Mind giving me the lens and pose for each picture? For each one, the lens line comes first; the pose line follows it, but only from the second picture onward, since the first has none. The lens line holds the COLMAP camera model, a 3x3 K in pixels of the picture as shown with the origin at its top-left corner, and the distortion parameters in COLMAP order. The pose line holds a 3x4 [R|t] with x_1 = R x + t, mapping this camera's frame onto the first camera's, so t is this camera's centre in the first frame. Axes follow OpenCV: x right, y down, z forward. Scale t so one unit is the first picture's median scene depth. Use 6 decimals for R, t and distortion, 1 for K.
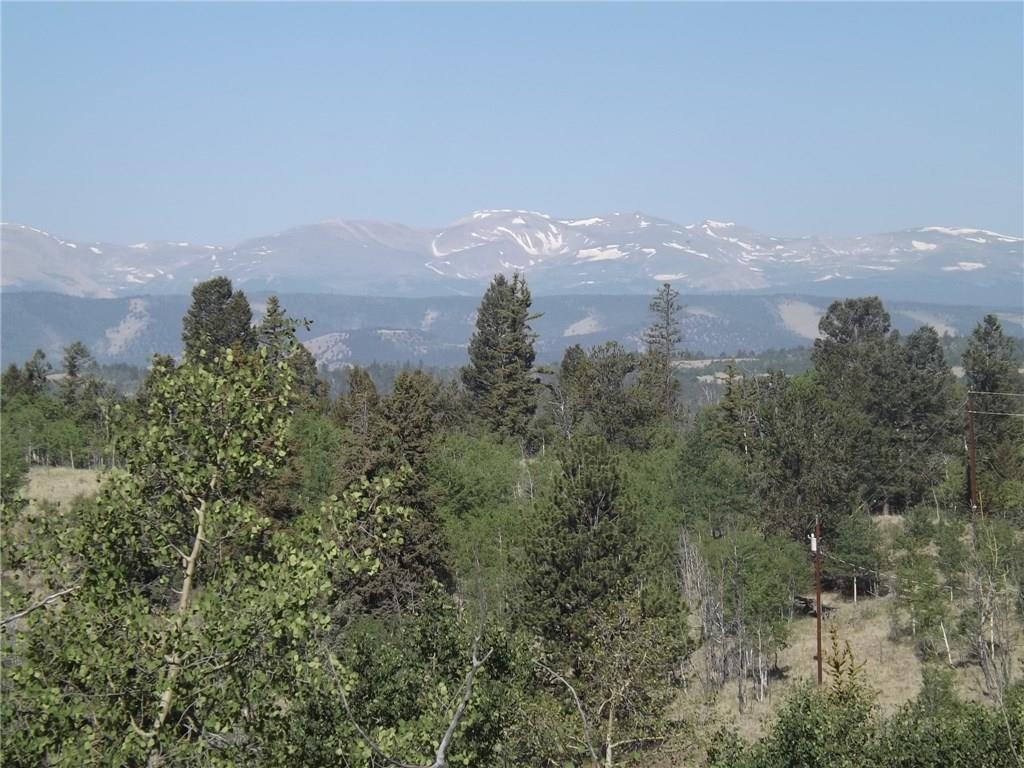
lens RADIAL K [[710.8, 0, 514.1], [0, 710.8, 253.9], [0, 0, 1]] dist [0.005156, -0.000289]
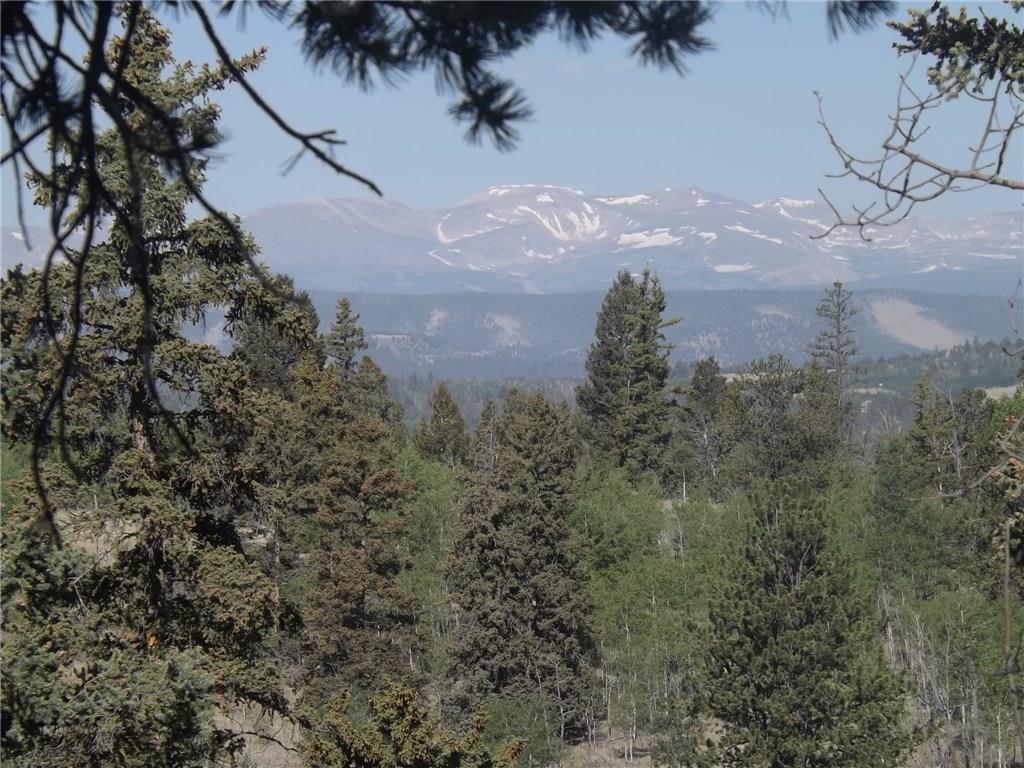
lens RADIAL K [[886.4, 0, 486.3], [0, 886.4, 236.4], [0, 0, 1]] dist [0.002088, 0.015596]
pose [[0.999977, -0.001989, -0.006410, -0.180843], [0.001985, 0.999998, -0.000569, -0.010606], [0.006411, 0.000557, 0.999979, -0.007384]]
